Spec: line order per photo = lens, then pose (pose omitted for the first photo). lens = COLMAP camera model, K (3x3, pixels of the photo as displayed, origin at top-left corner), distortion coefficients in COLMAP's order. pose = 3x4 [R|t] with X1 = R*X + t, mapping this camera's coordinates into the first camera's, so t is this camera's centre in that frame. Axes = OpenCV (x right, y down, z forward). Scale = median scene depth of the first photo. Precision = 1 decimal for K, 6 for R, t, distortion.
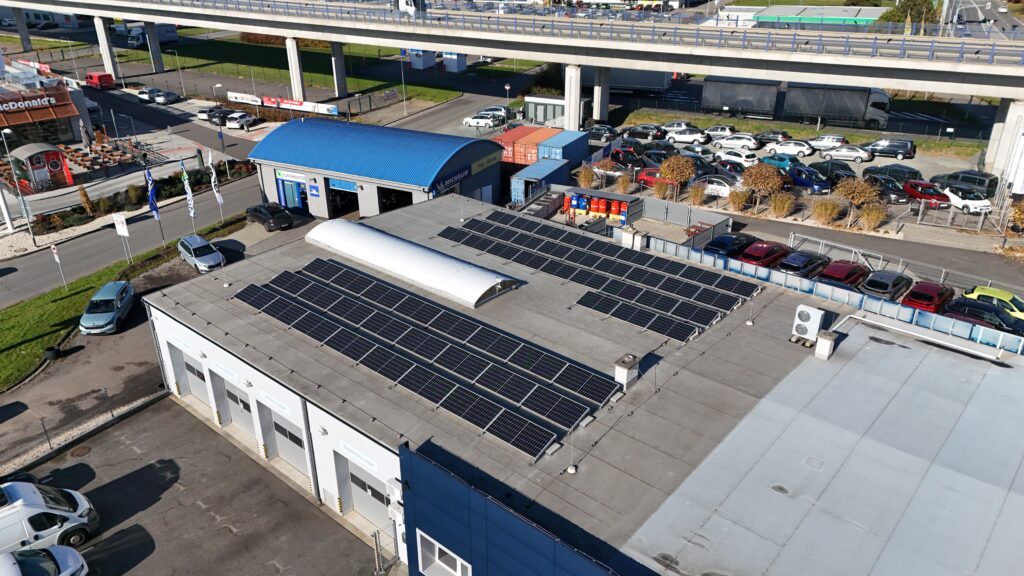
lens RADIAL K [[745.1, 0, 507.0], [0, 745.1, 287.9], [0, 0, 1]] dist [0.095140, -0.098603]
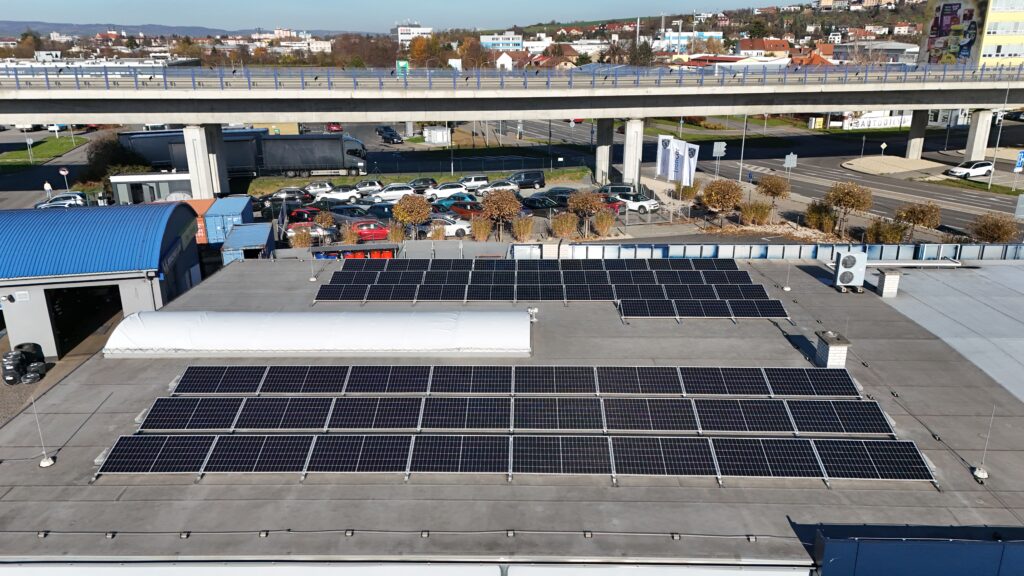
lens RADIAL K [[745.1, 0, 507.0], [0, 745.1, 287.9], [0, 0, 1]] dist [0.095140, -0.098603]
pose [[0.765134, -0.197373, 0.612874, -0.257055], [0.276244, 0.960429, -0.035572, -0.007437], [-0.581600, 0.196520, 0.789380, 0.263120]]
